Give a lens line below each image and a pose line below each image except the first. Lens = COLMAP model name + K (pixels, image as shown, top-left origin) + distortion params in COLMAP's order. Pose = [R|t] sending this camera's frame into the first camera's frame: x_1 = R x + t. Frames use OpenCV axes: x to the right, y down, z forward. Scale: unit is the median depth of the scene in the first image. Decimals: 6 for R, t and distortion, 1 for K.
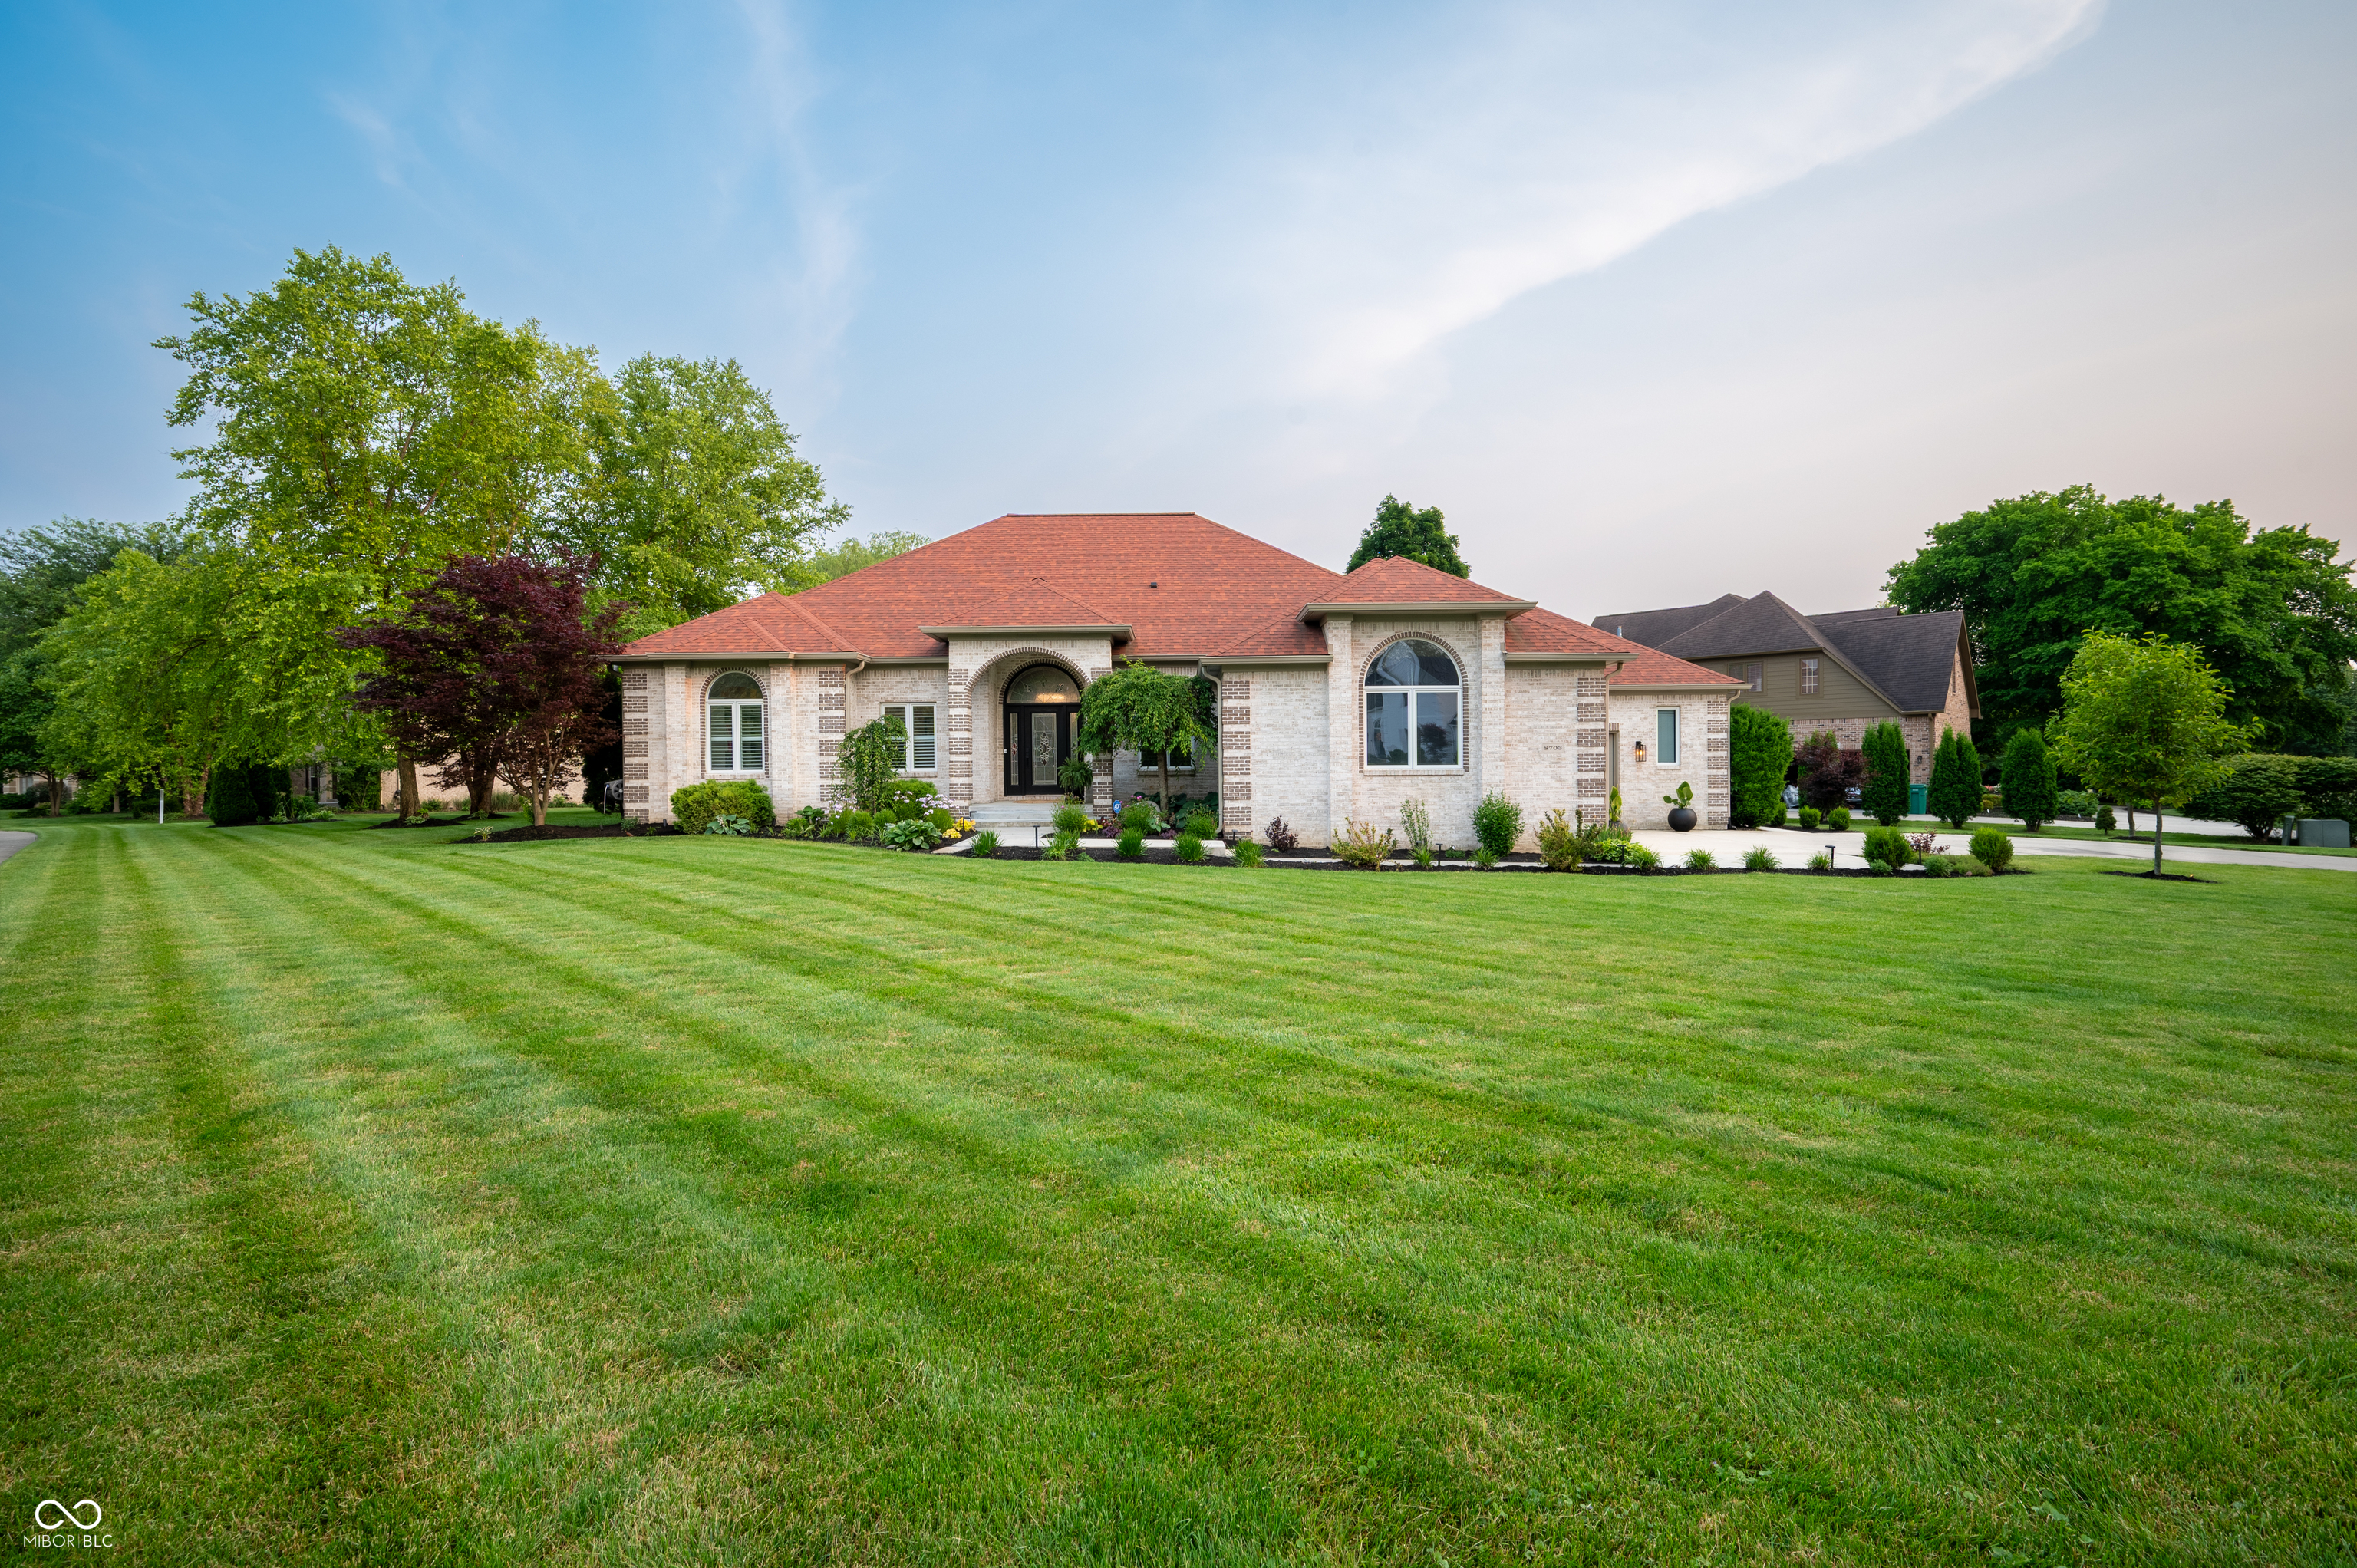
lens RADIAL K [[1024.9, 0, 1178.5], [0, 1024.9, 784.0], [0, 0, 1]] dist [-0.000011, 0.000004]
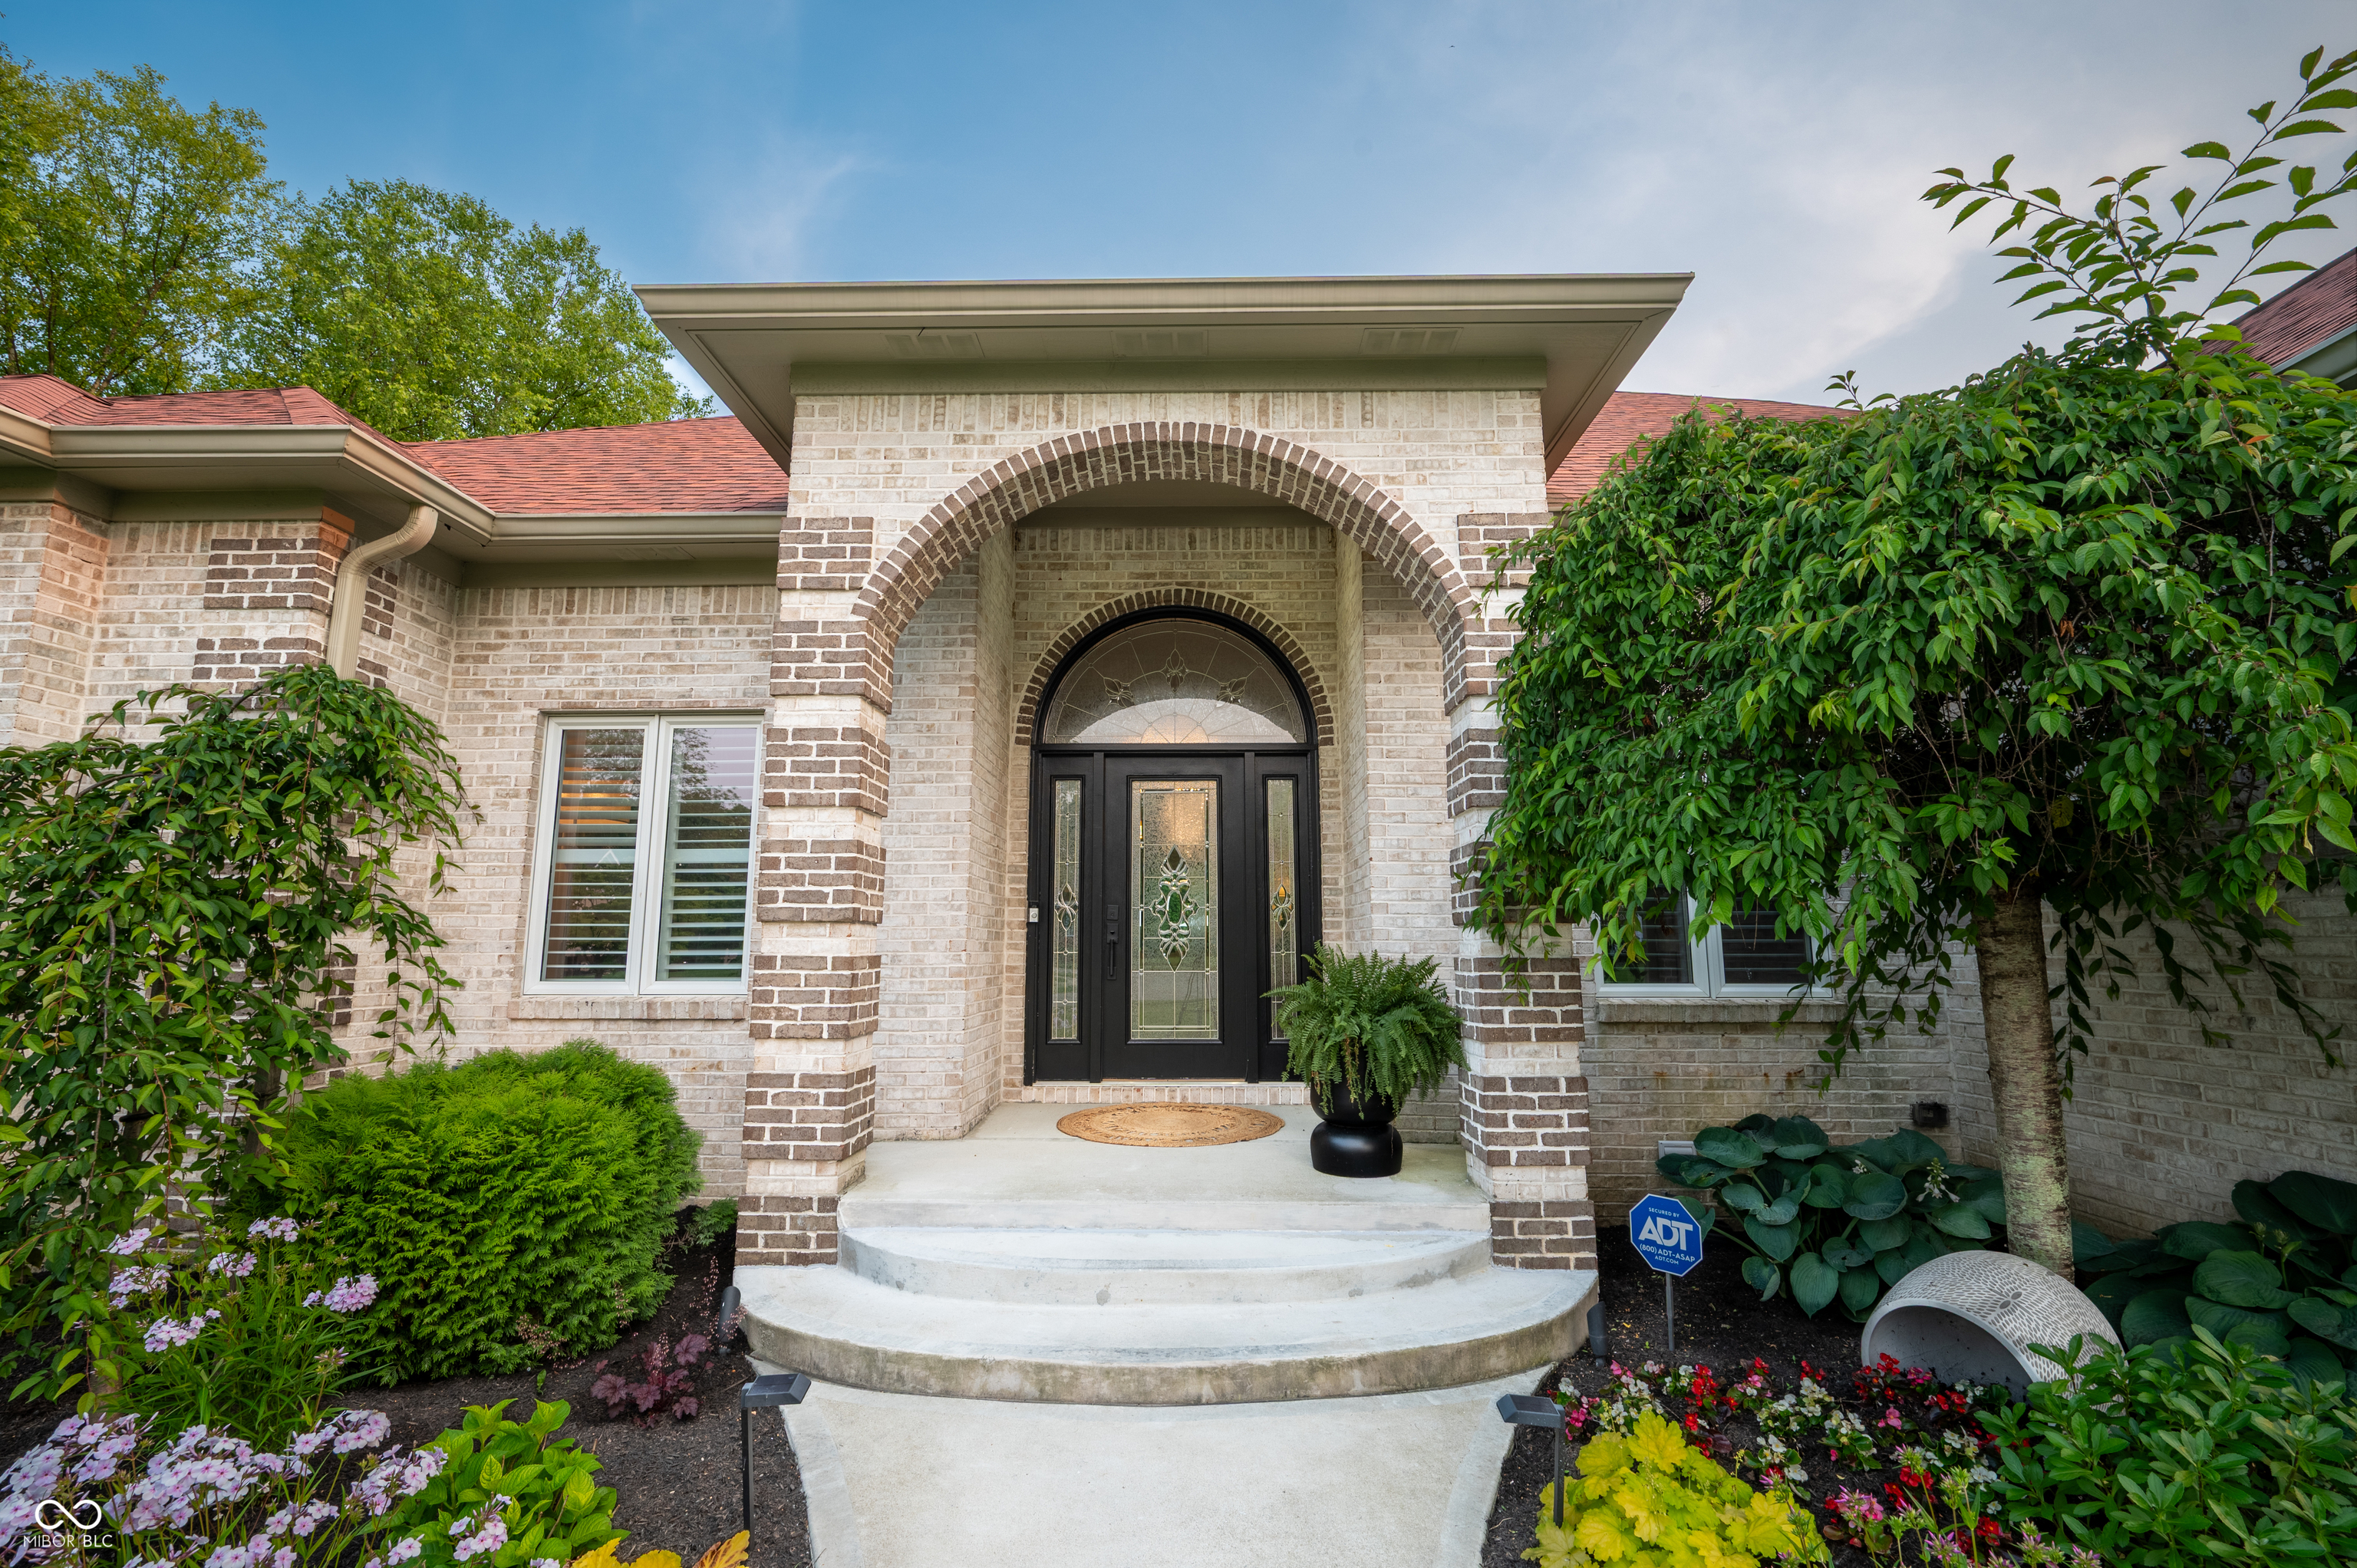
lens RADIAL K [[1024.9, 0, 1178.5], [0, 1024.9, 784.0], [0, 0, 1]] dist [-0.000011, 0.000004]
pose [[0.999694, 0.006372, -0.023918, -0.130150], [-0.010223, 0.986320, -0.164523, -0.022574], [0.022543, 0.164717, 0.986083, 0.761321]]
